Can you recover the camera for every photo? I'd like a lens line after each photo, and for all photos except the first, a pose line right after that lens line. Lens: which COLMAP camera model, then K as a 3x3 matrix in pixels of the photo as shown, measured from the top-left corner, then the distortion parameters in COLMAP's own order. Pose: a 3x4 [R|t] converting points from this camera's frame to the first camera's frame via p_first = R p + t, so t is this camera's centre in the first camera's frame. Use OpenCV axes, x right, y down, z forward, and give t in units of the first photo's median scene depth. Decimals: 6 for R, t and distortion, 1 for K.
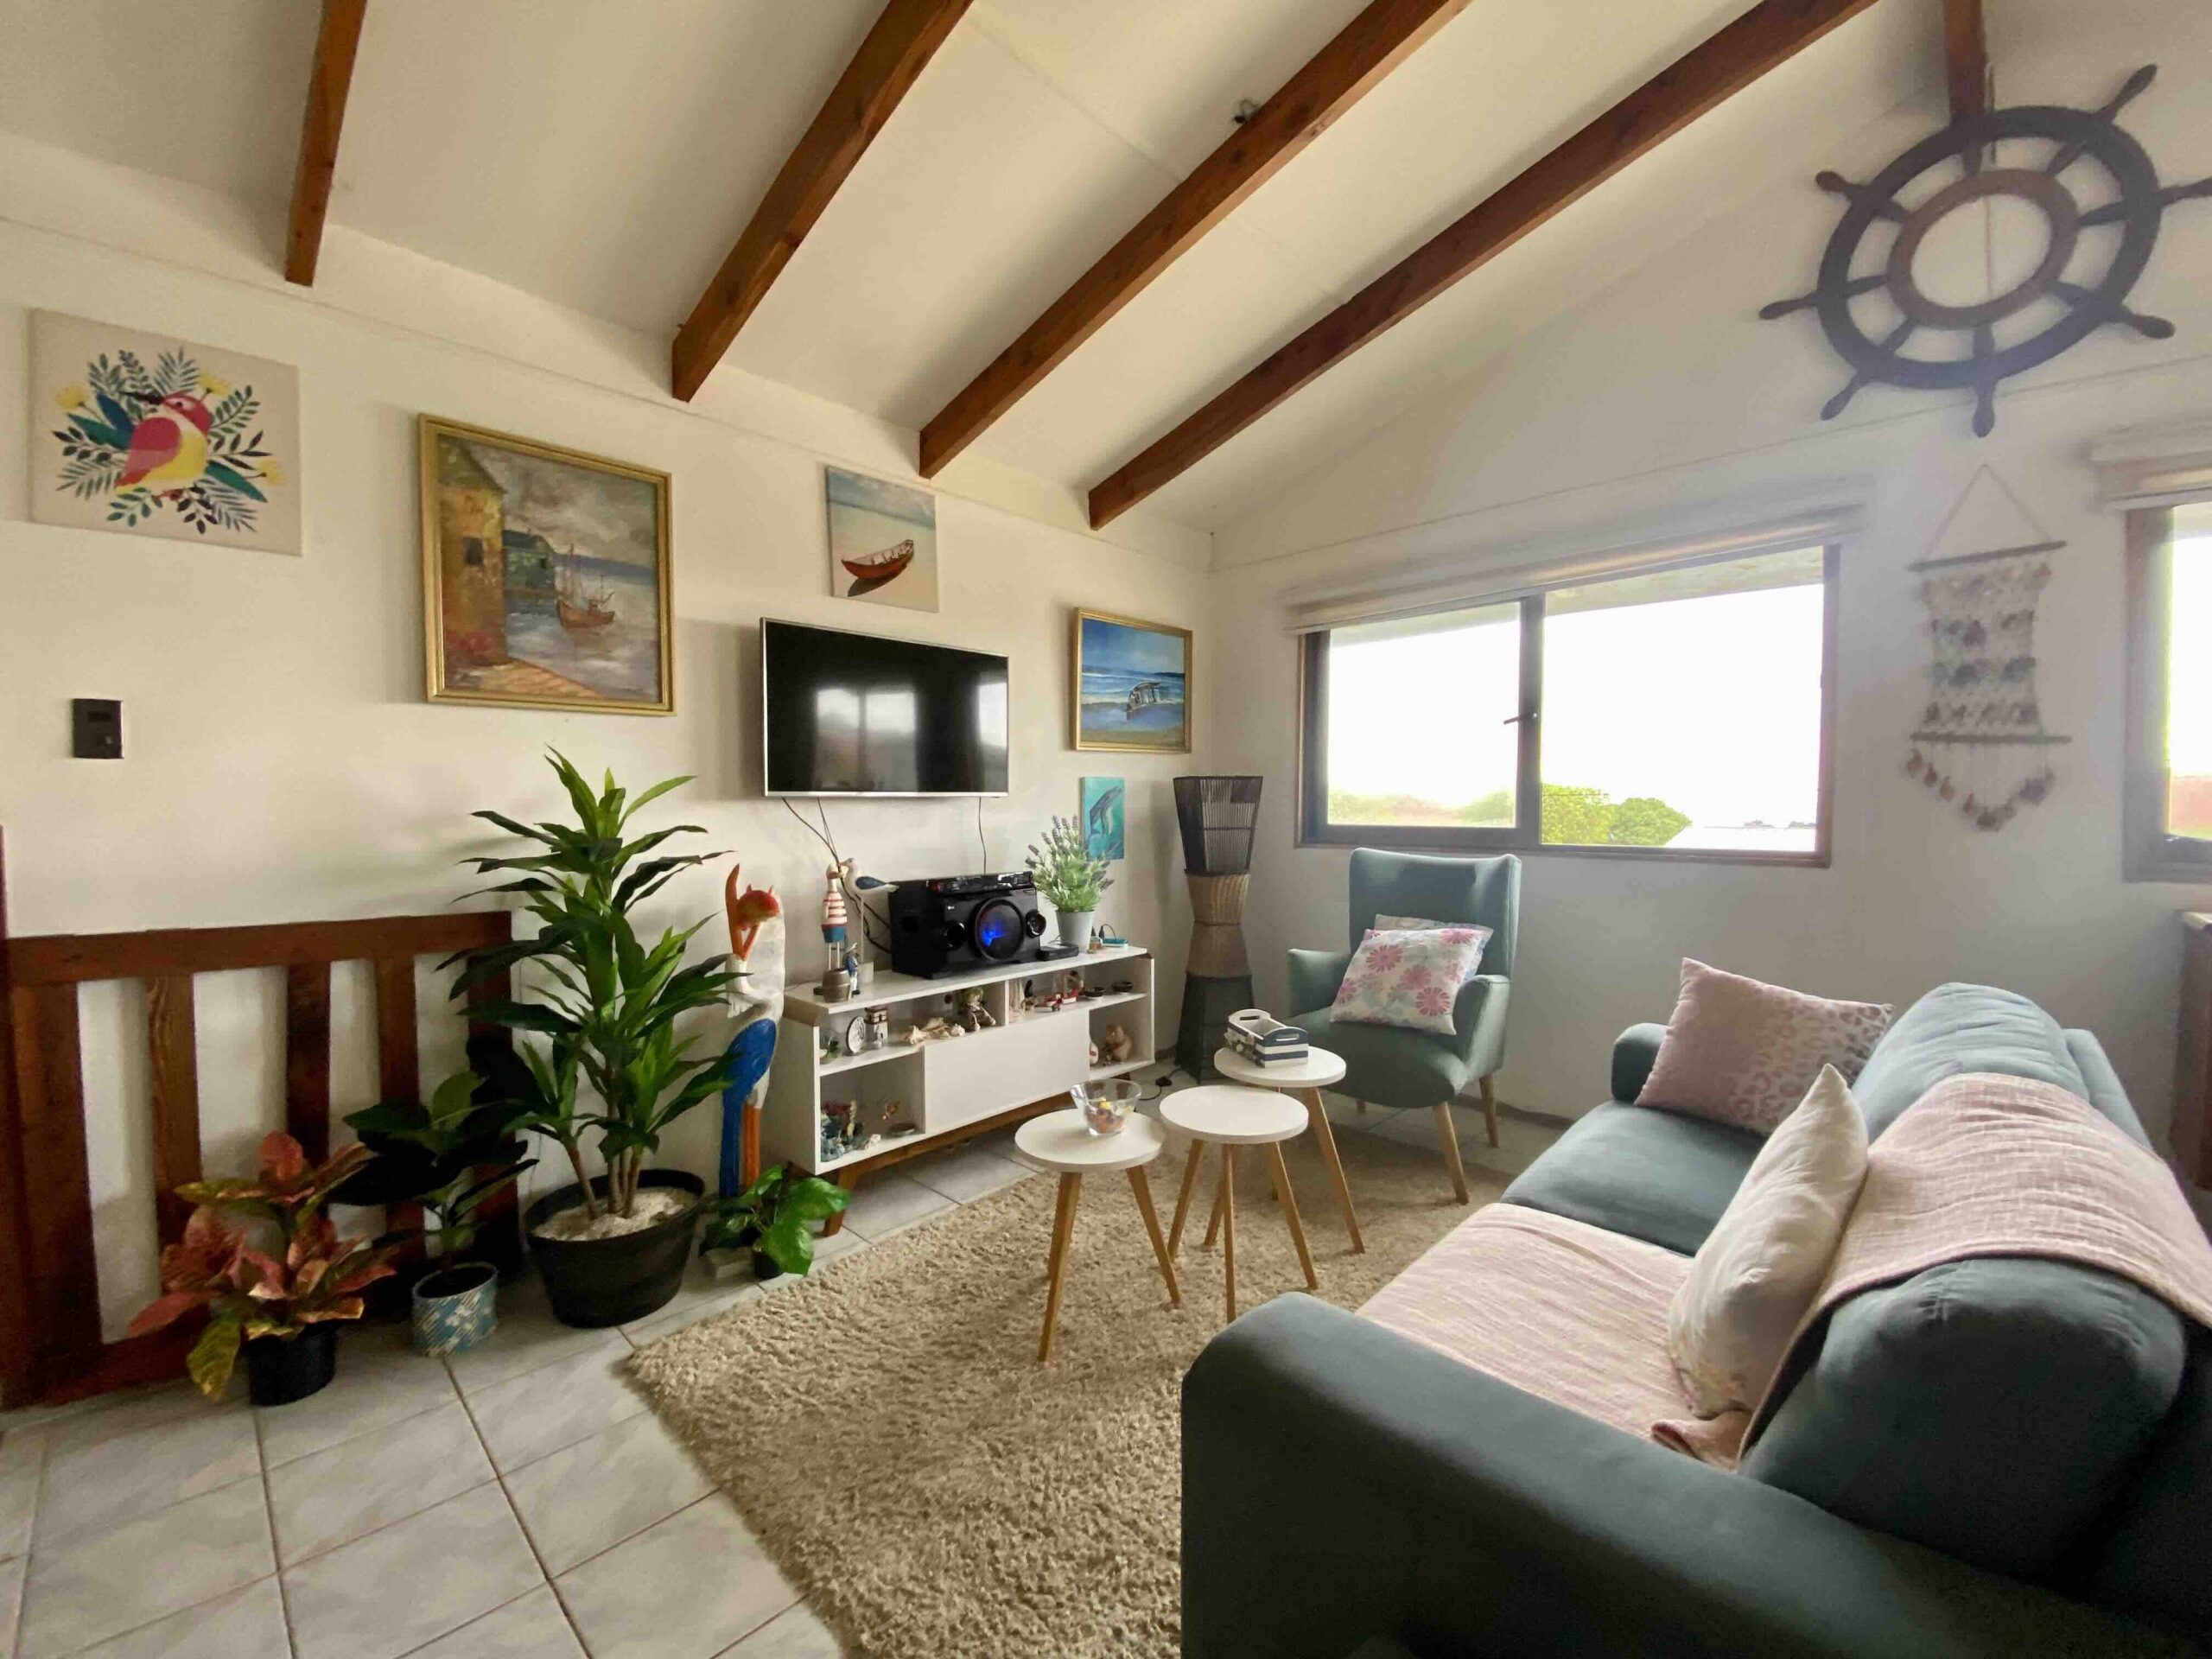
lens RADIAL K [[891.2, 0, 1105.3], [0, 891.2, 828.6], [0, 0, 1]] dist [0.029547, -0.024159]
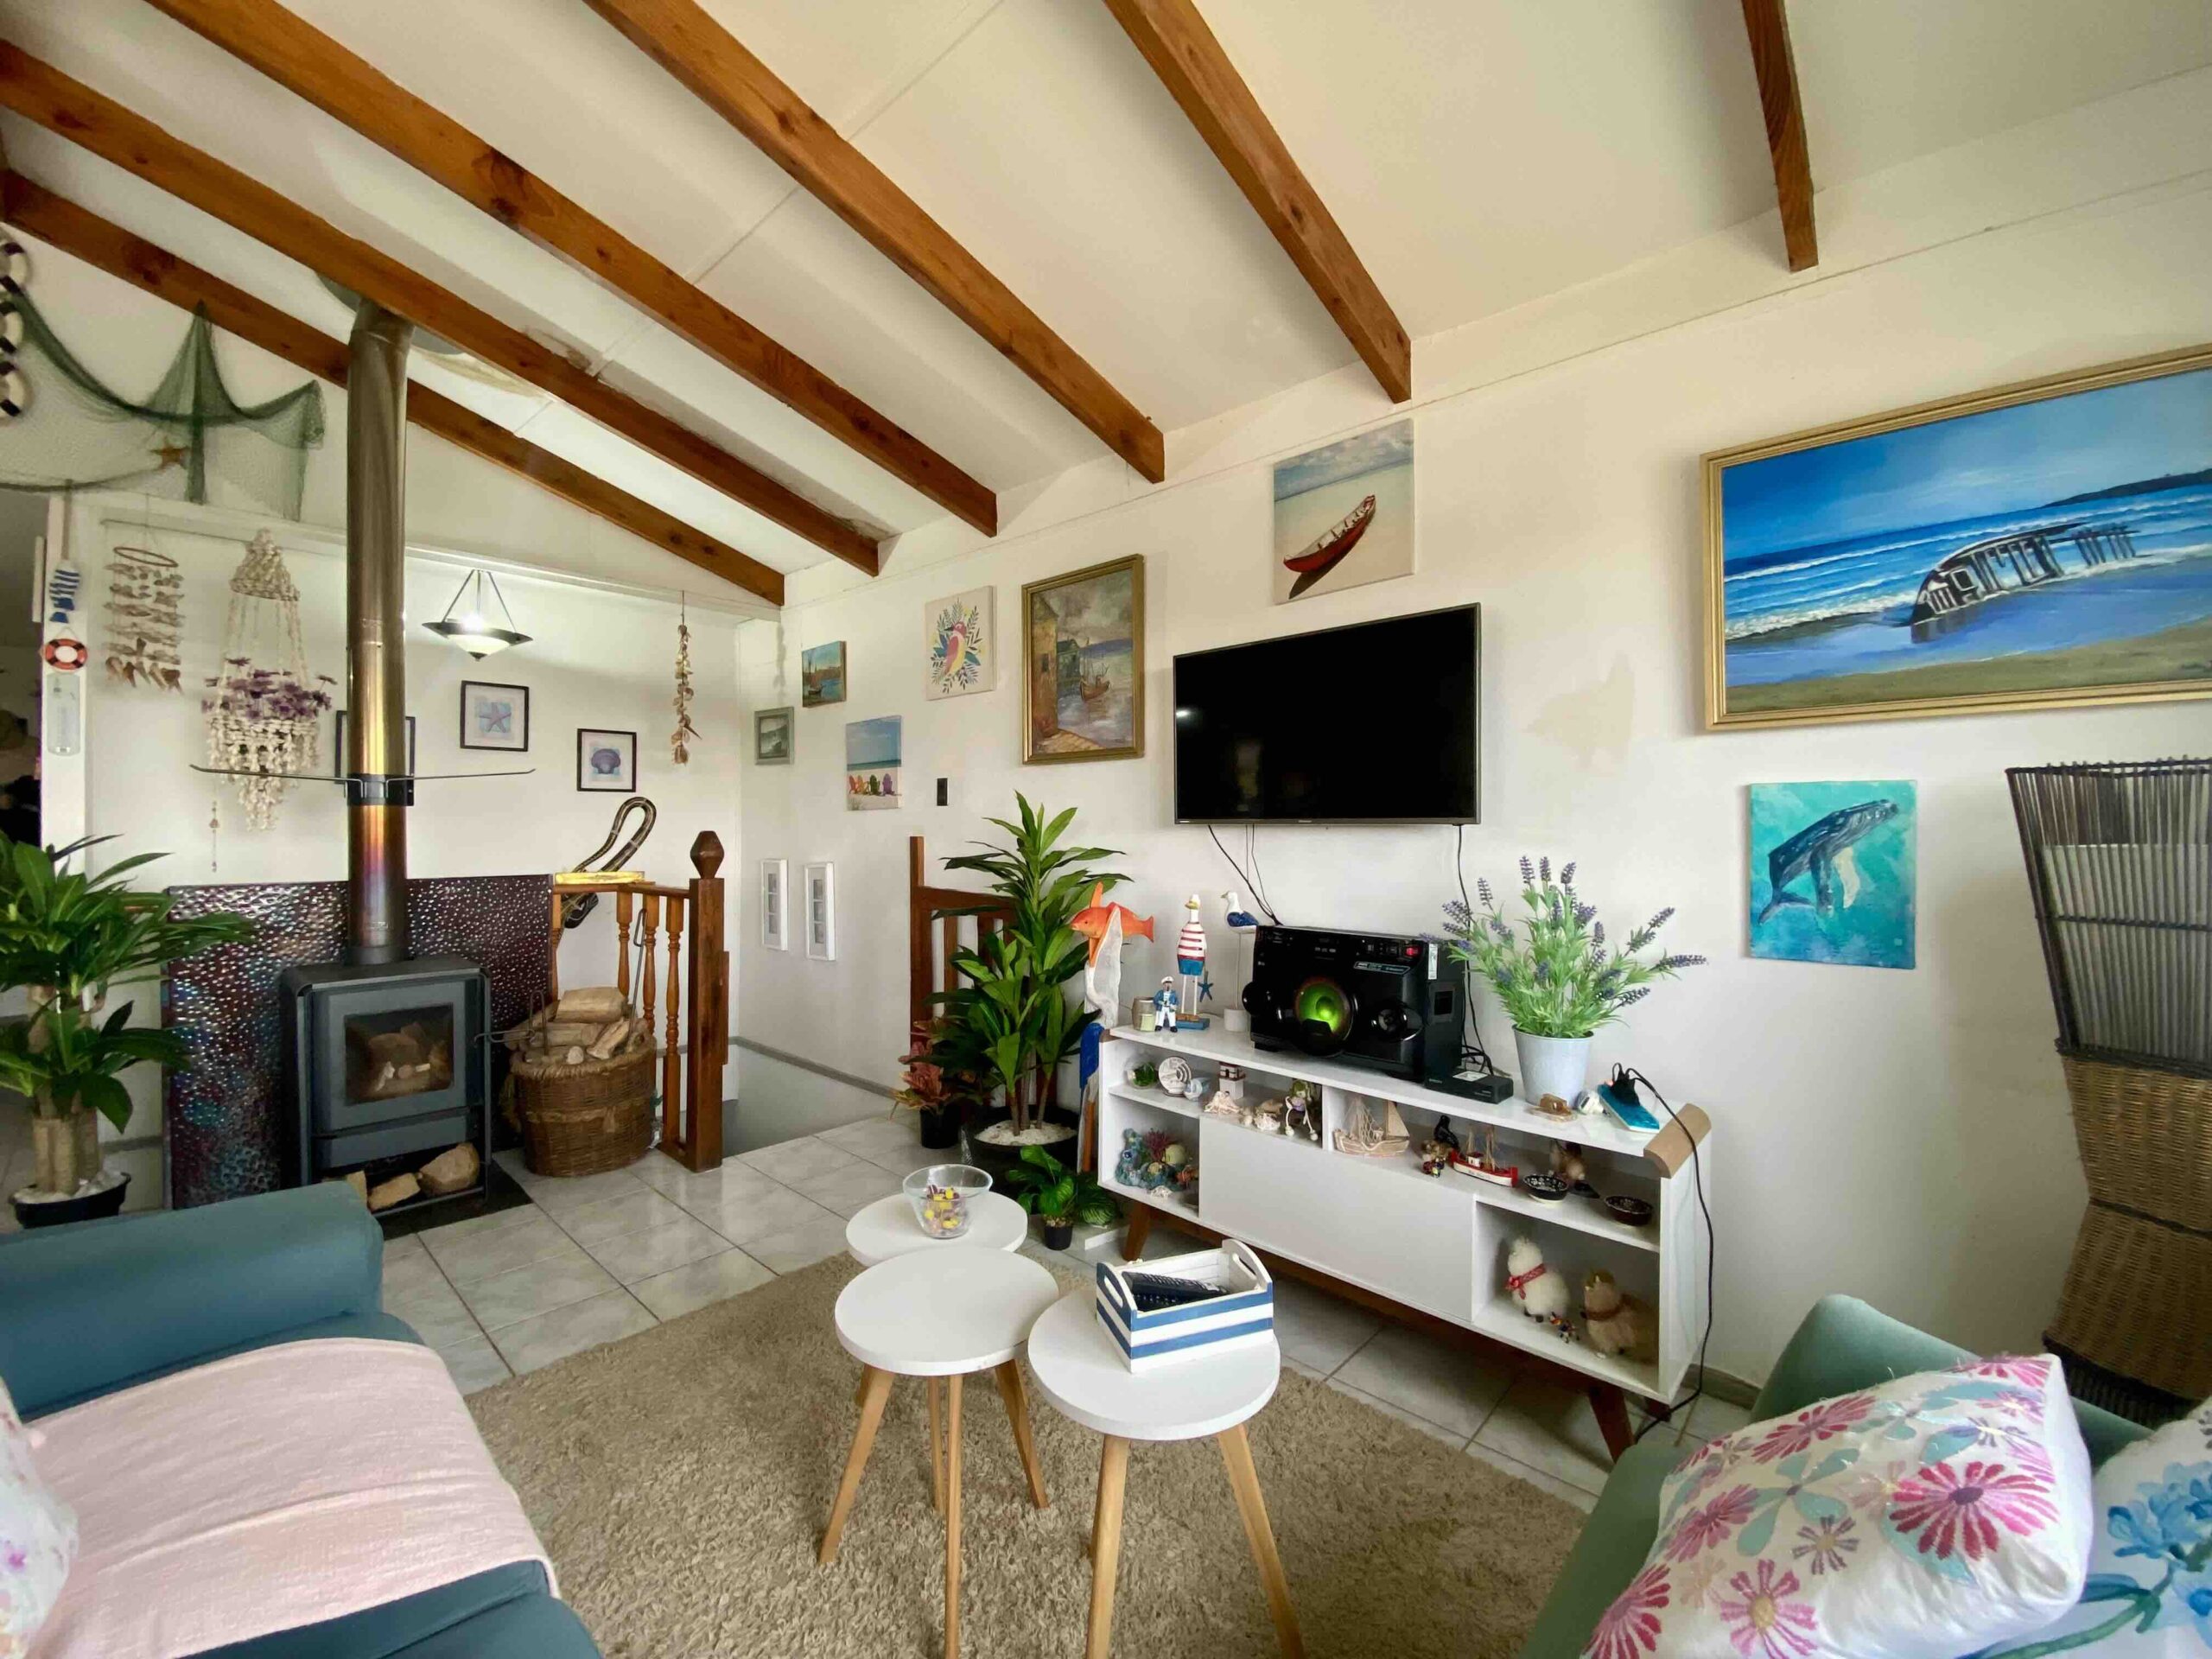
lens RADIAL K [[897.6, 0, 1099.8], [0, 897.6, 828.6], [0, 0, 1]] dist [0.036570, -0.025873]
pose [[0.021190, 0.005116, -0.999762, 0.730953], [-0.031390, 0.999497, 0.004450, -0.037409], [0.999283, 0.031289, 0.021340, 0.976495]]
